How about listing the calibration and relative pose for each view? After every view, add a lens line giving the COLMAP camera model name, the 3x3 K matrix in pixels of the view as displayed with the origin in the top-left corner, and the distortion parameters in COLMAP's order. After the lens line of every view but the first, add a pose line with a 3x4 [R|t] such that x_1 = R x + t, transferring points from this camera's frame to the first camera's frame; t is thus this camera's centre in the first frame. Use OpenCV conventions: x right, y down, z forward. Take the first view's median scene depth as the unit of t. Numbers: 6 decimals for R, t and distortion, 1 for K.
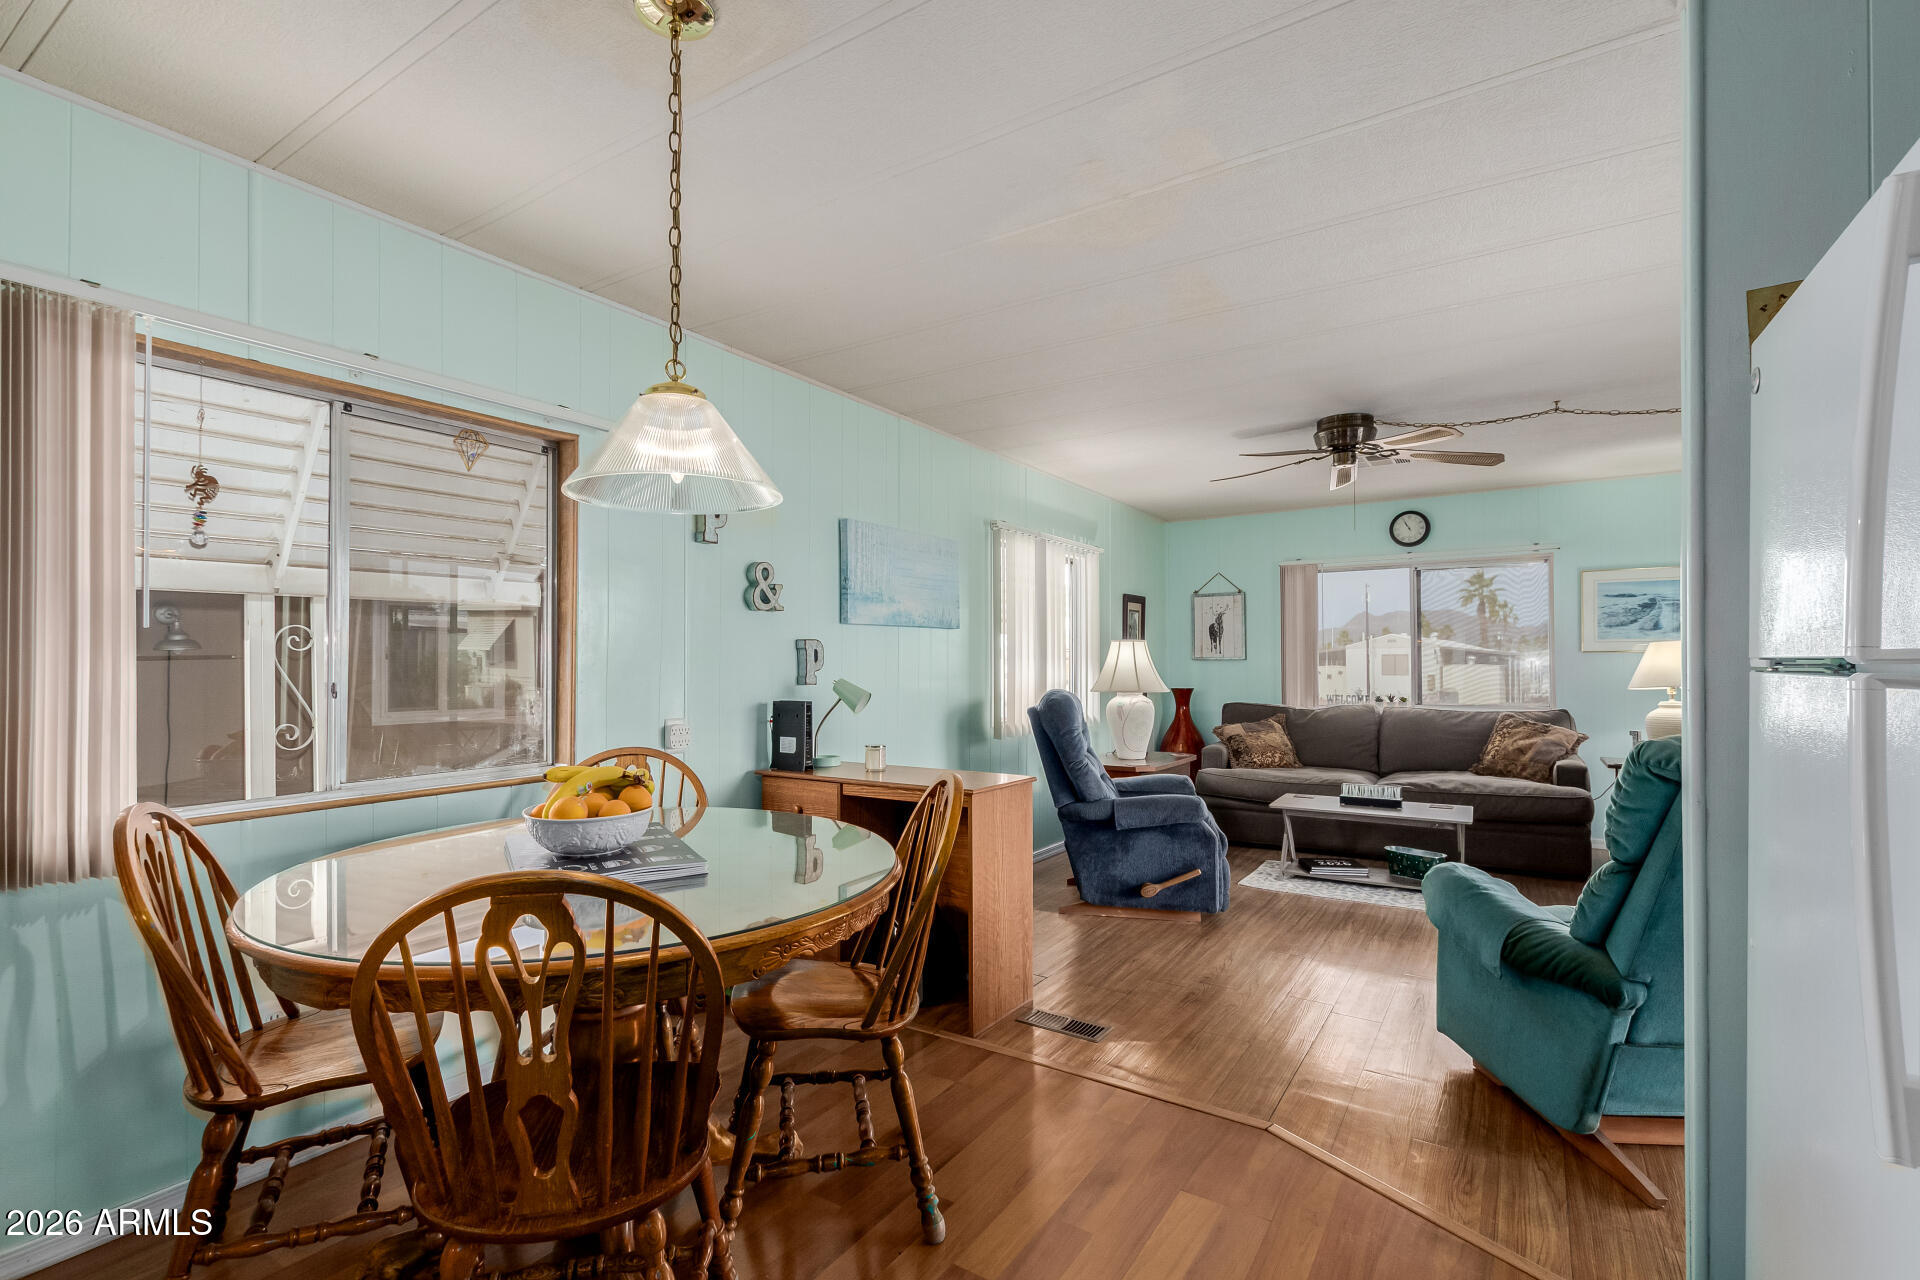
lens RADIAL K [[885.9, 0, 941.1], [0, 885.9, 646.4], [0, 0, 1]] dist [0.010602, -0.002892]
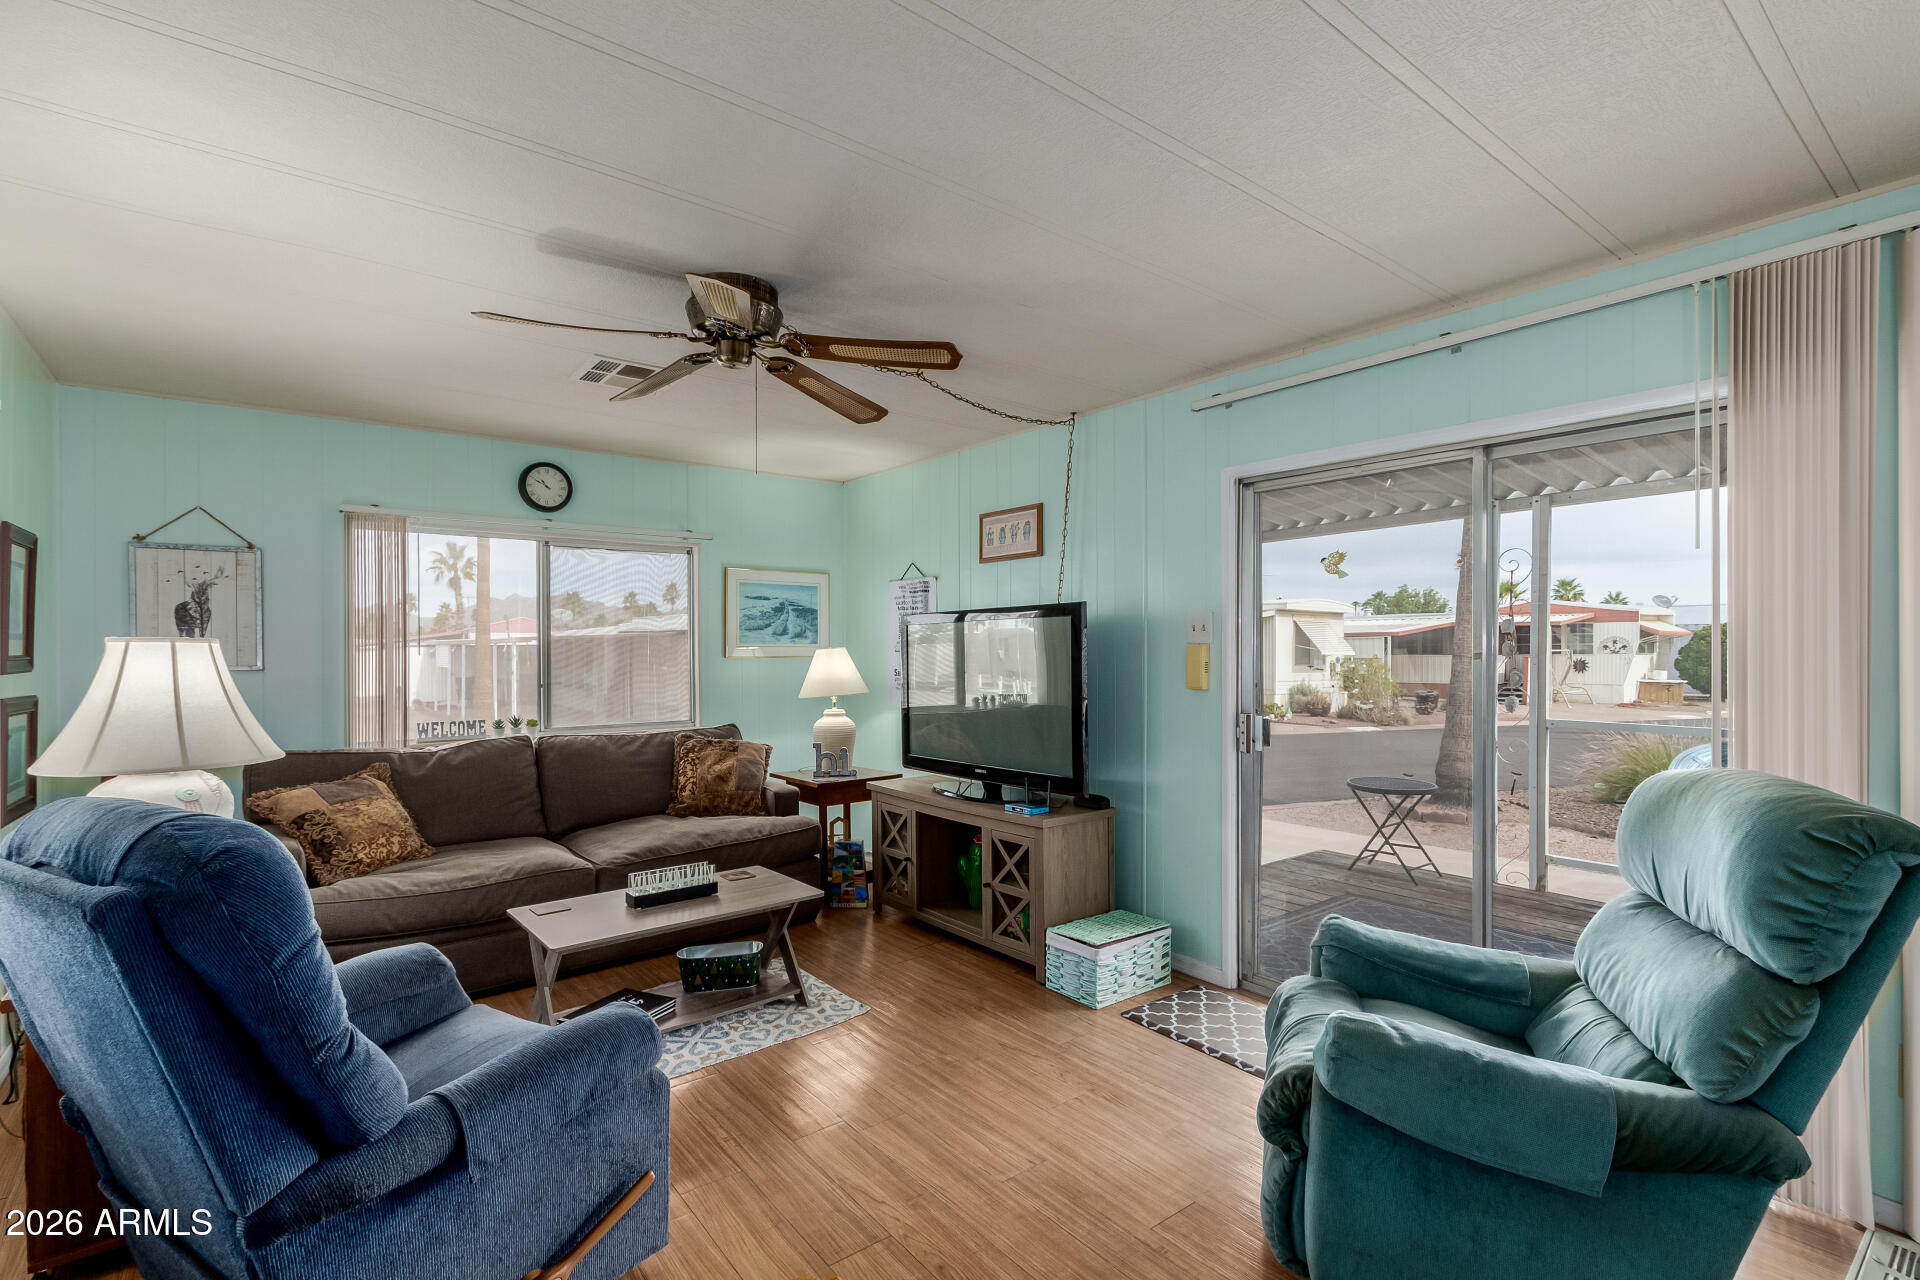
lens RADIAL K [[885.9, 0, 950.2], [0, 885.9, 642.6], [0, 0, 1]] dist [0.010602, -0.002892]
pose [[0.322275, 0.010011, 0.946593, -0.058634], [-0.017904, 0.999830, -0.004479, -0.008912], [-0.946477, -0.015504, 0.322399, 0.504724]]
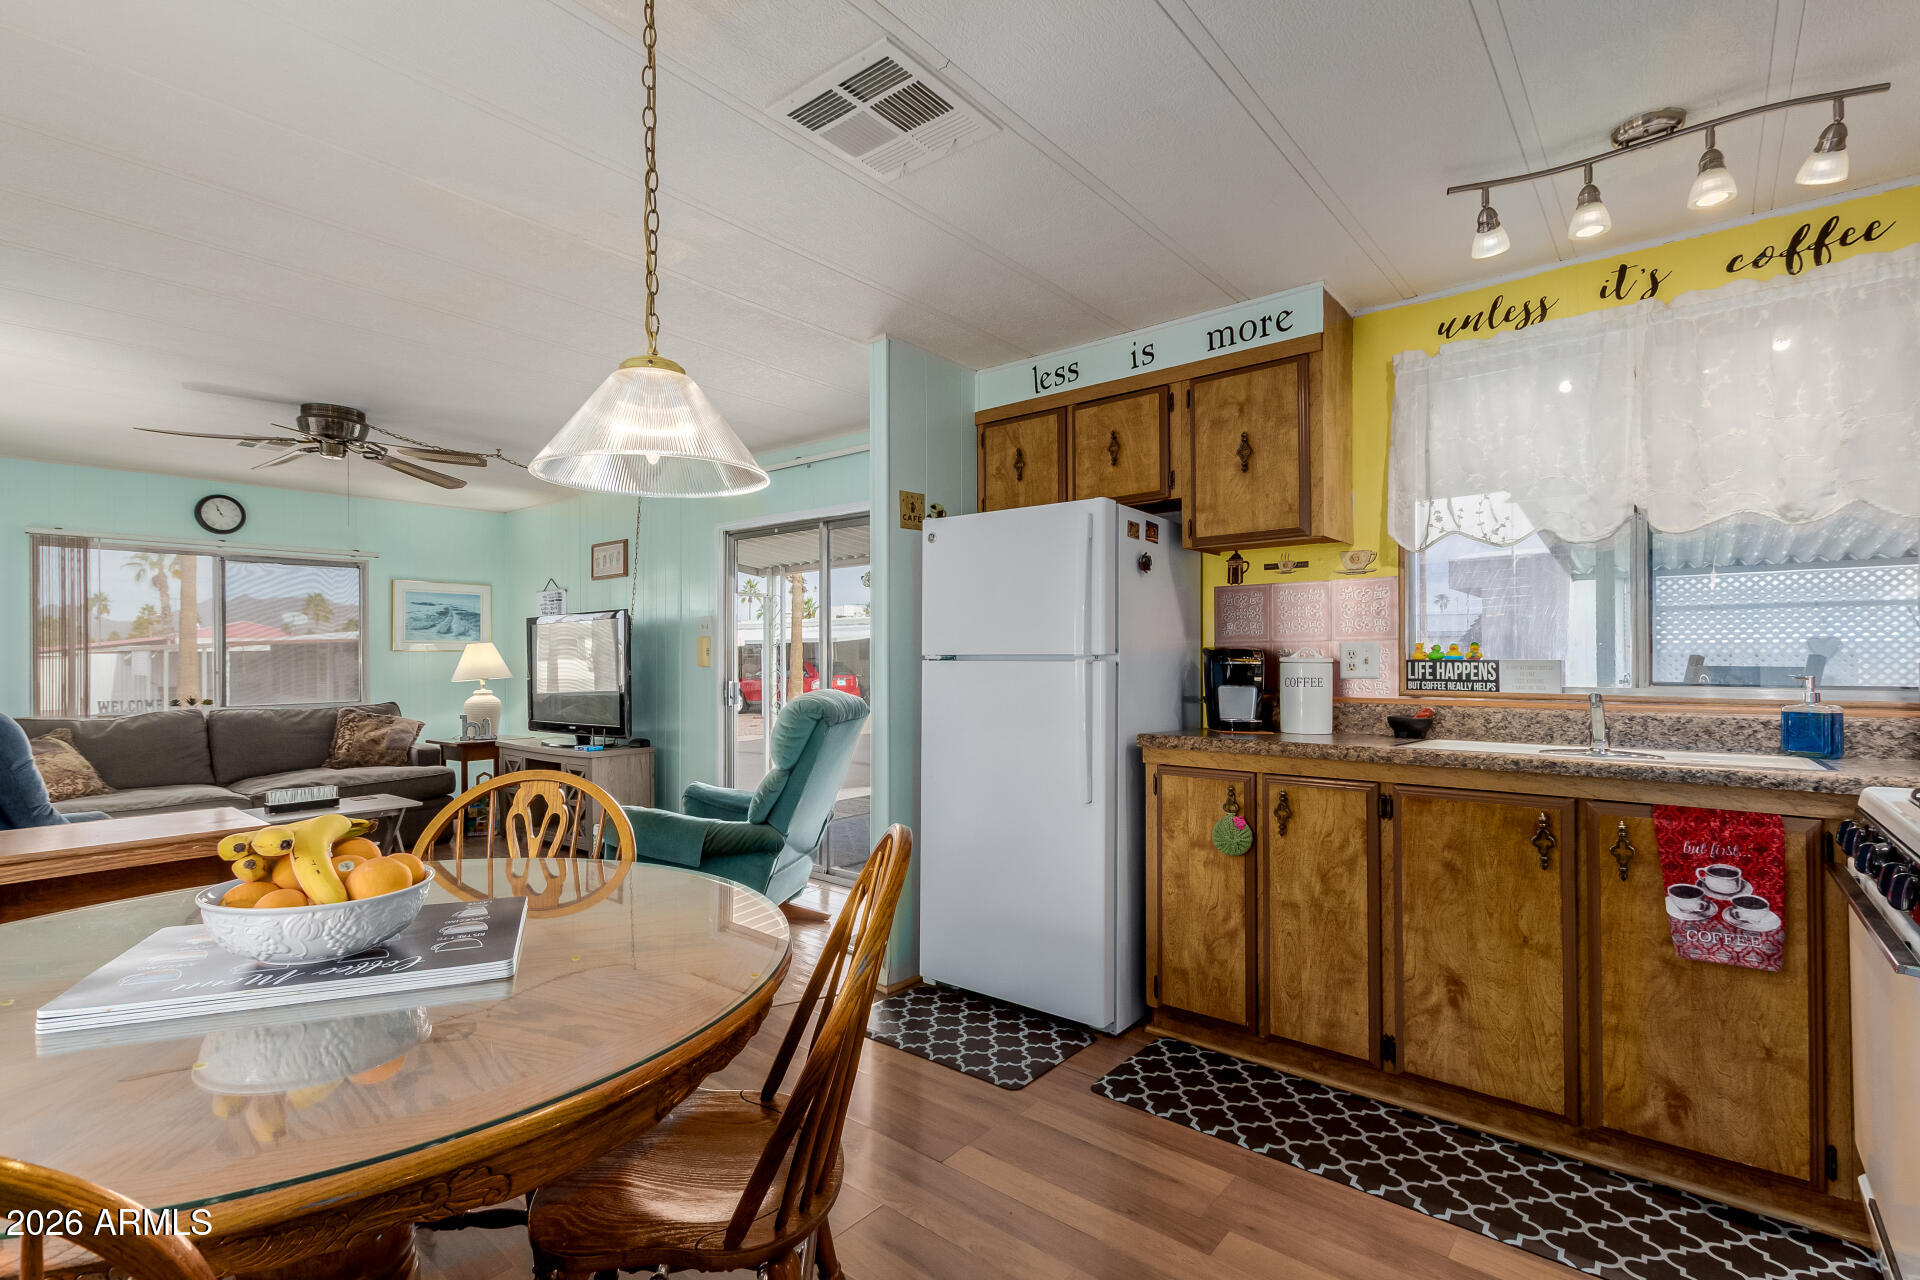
lens RADIAL K [[885.9, 0, 962.6], [0, 885.9, 646.2], [0, 0, 1]] dist [0.010602, -0.002892]
pose [[0.105463, 0.012934, 0.994339, -0.337677], [-0.013426, 0.999843, -0.011582, 0.003629], [-0.994333, -0.012129, 0.105620, 0.160598]]
